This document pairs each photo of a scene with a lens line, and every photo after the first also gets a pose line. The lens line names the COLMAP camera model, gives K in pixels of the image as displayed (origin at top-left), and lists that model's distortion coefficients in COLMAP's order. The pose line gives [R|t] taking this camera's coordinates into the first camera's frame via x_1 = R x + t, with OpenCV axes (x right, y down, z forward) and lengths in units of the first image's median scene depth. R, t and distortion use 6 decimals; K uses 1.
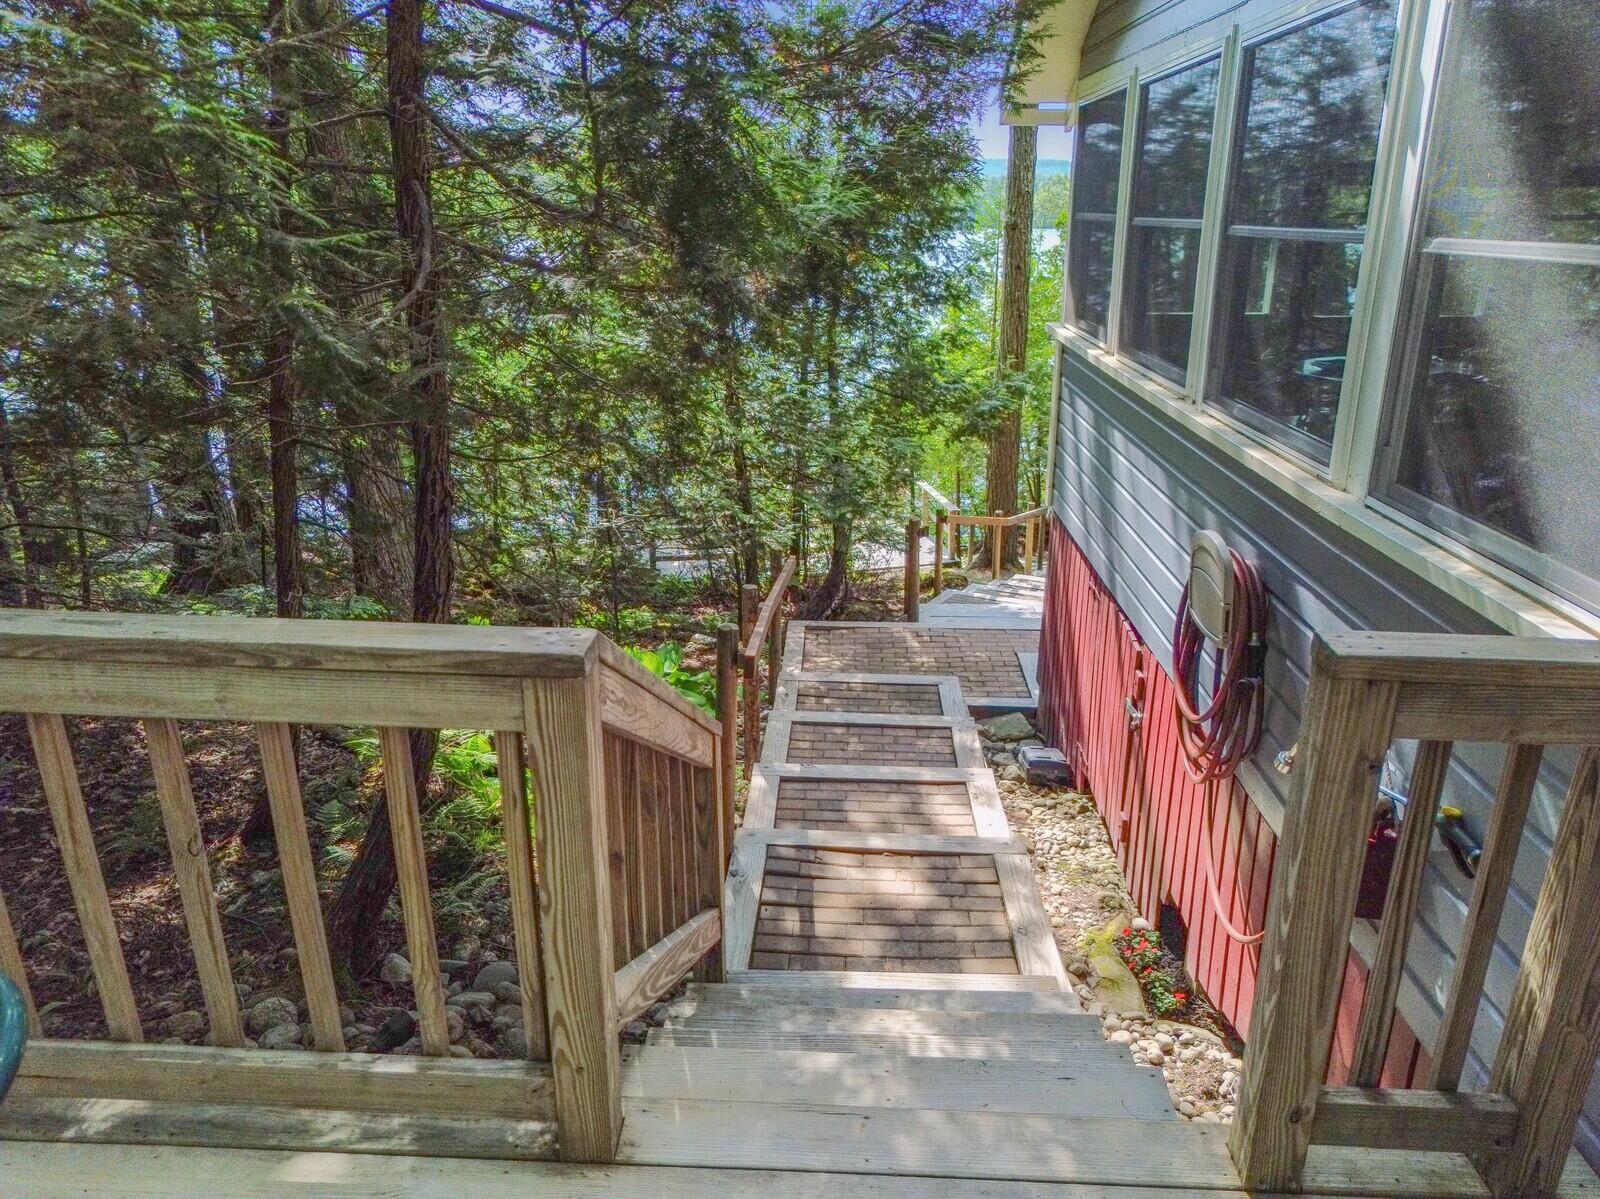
lens RADIAL K [[1118.3, 0, 796.7], [0, 1118.3, 607.1], [0, 0, 1]] dist [0.034081, -0.000630]
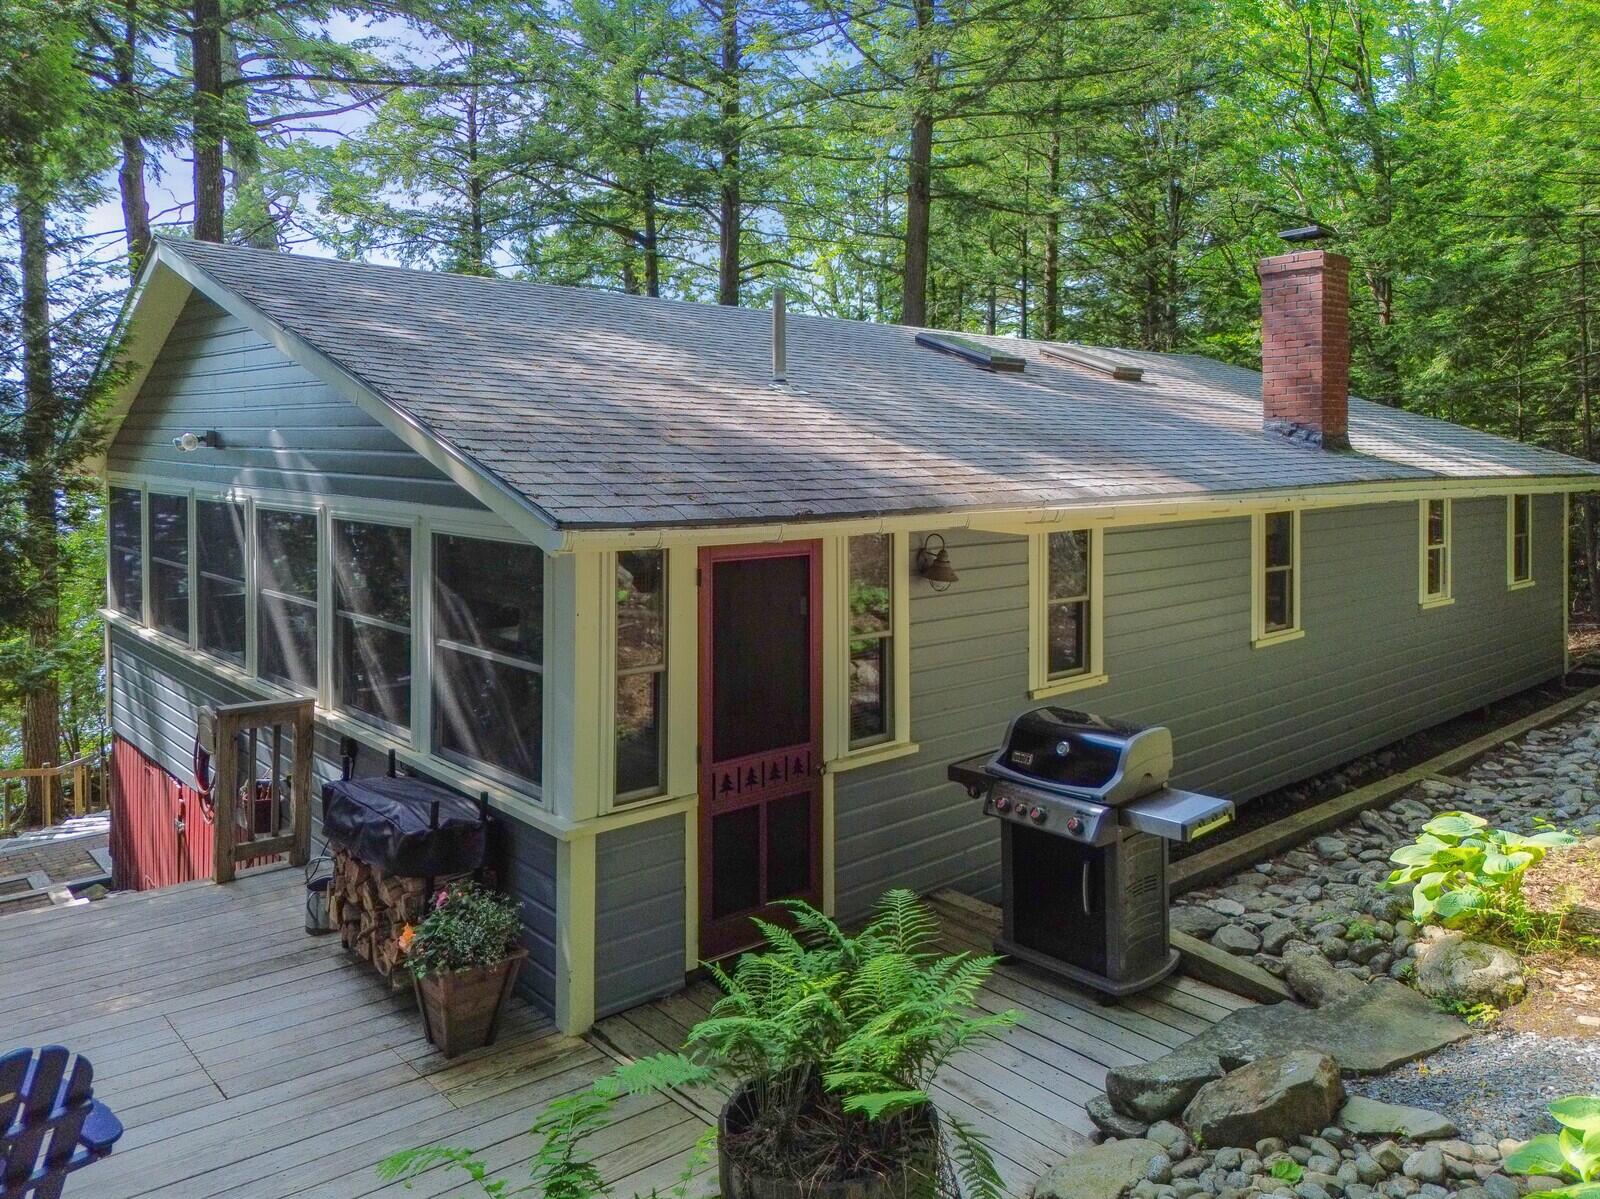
lens RADIAL K [[1213.3, 0, 795.6], [0, 1213.3, 440.9], [0, 0, 1]] dist [0.036263, -0.005274]
pose [[0.723861, -0.000450, 0.689946, -0.292609], [0.229689, 0.943116, -0.240365, 0.184218], [-0.650590, 0.332464, 0.682788, -1.016269]]
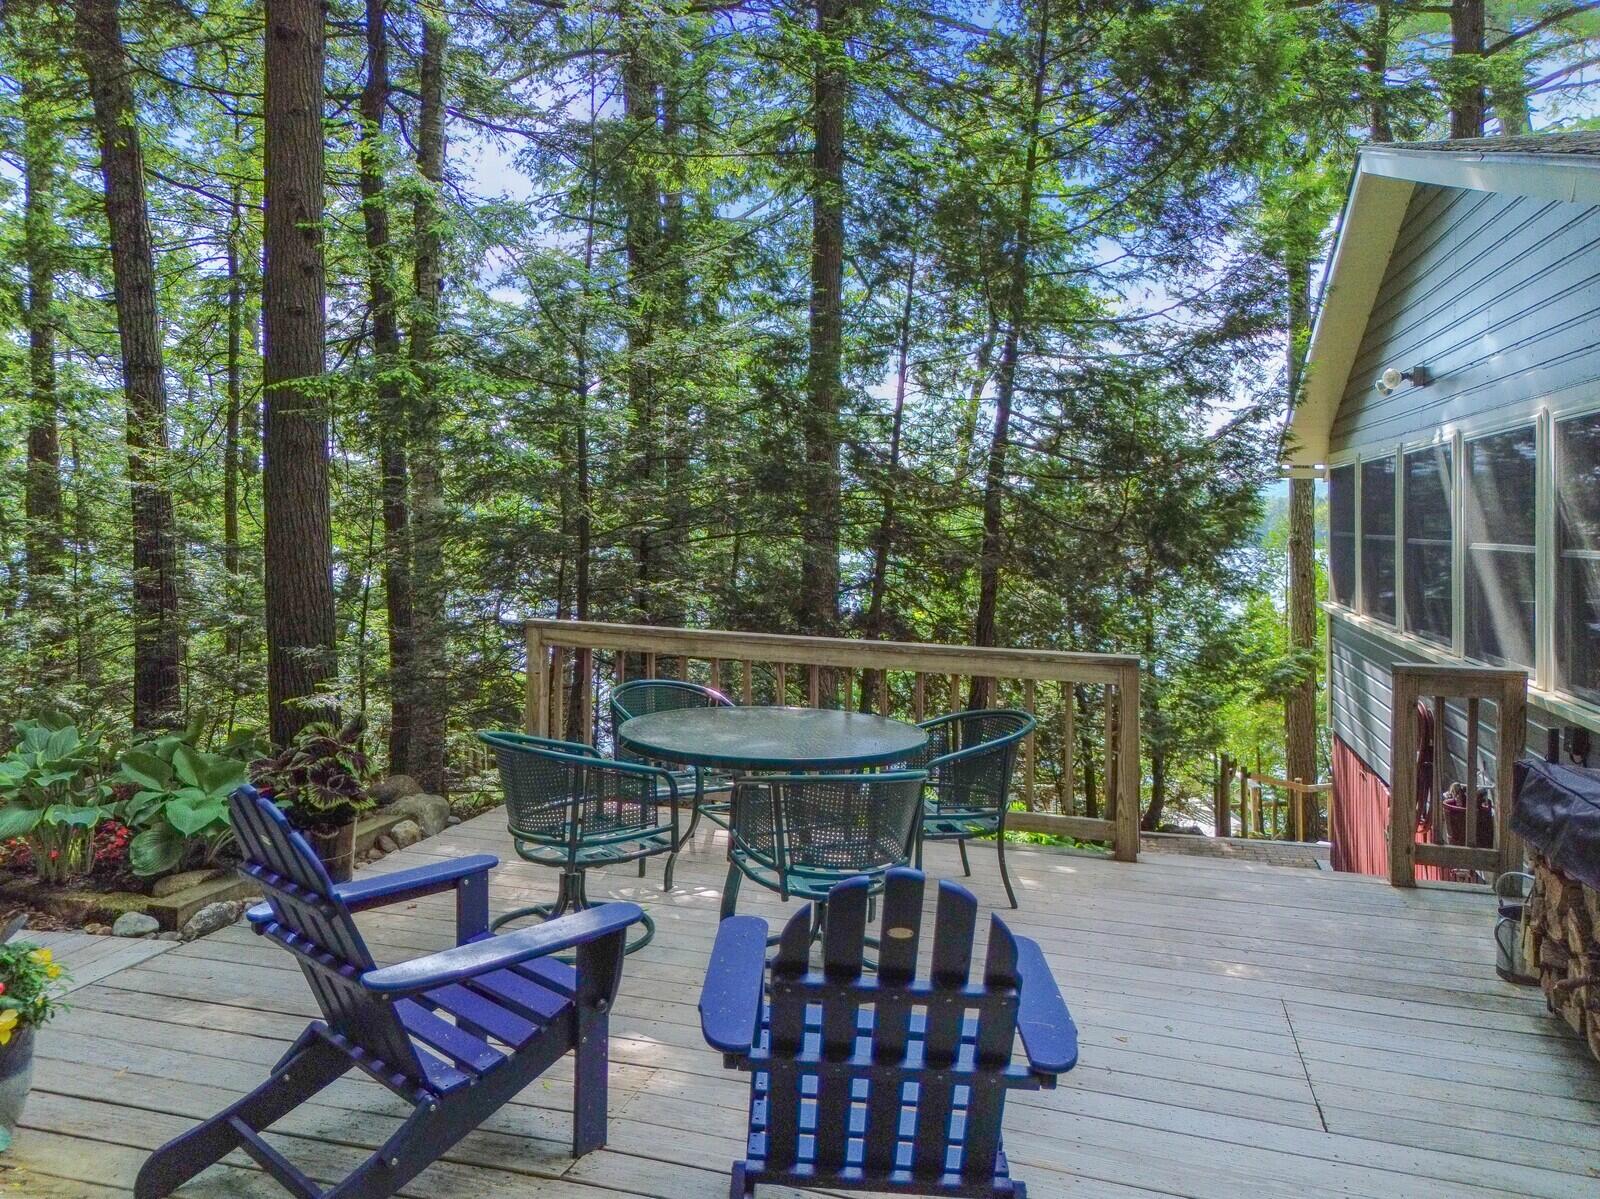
lens RADIAL K [[1190.7, 0, 804.1], [0, 1190.7, 524.6], [0, 0, 1]] dist [0.028837, -0.005047]
pose [[0.976380, 0.007663, -0.215926, -0.113512], [-0.079527, 0.941958, -0.326177, 0.251484], [0.200893, 0.335644, 0.920318, -0.710779]]
